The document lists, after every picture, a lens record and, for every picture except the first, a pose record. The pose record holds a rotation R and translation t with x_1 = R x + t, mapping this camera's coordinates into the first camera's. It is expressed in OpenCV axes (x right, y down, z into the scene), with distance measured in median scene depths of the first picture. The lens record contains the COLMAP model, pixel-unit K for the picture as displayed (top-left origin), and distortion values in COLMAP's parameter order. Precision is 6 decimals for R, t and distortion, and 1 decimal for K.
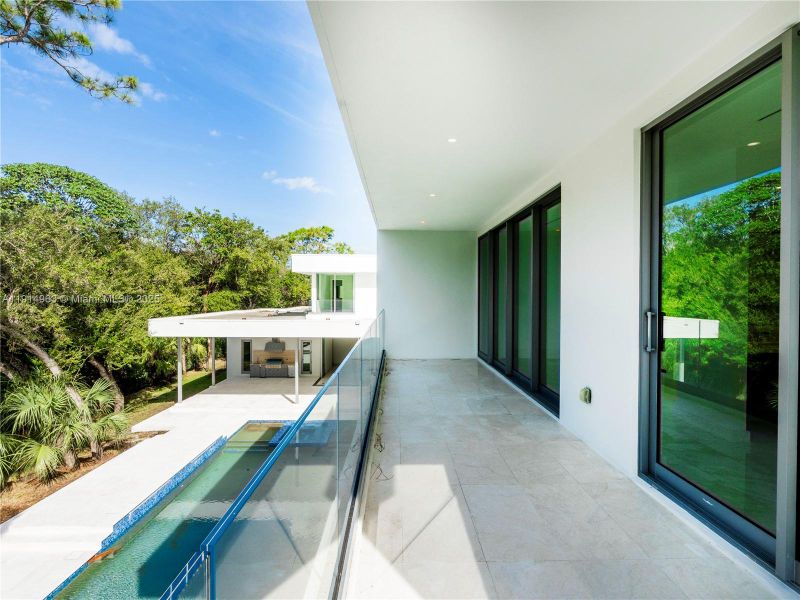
lens RADIAL K [[413.7, 0, 400.0], [0, 413.7, 300.0], [0, 0, 1]] dist [-0.001561, -0.000548]
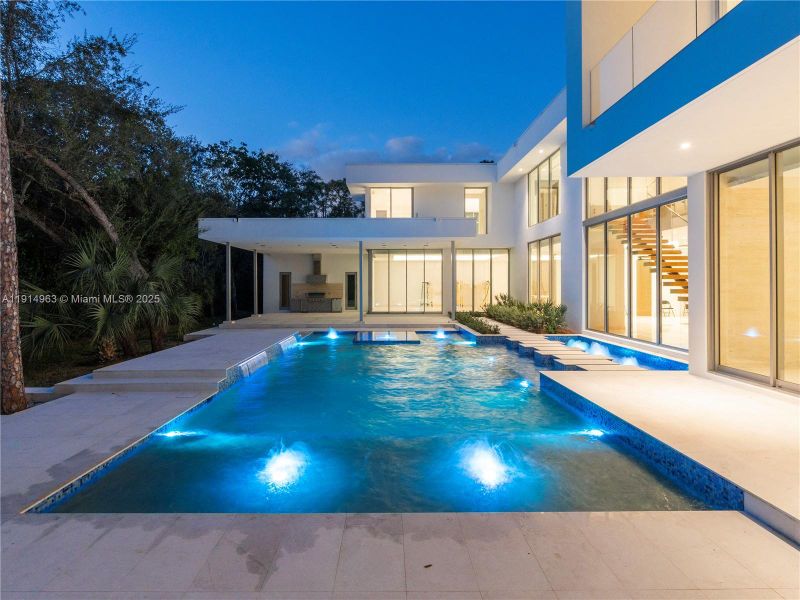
lens RADIAL K [[425.5, 0, 387.9], [0, 425.5, 283.3], [0, 0, 1]] dist [-0.001750, -0.000643]
pose [[0.999914, -0.004350, -0.012389, -0.123810], [0.004097, 0.999785, -0.020327, 0.129600], [0.012475, 0.020274, 0.999717, 0.067129]]
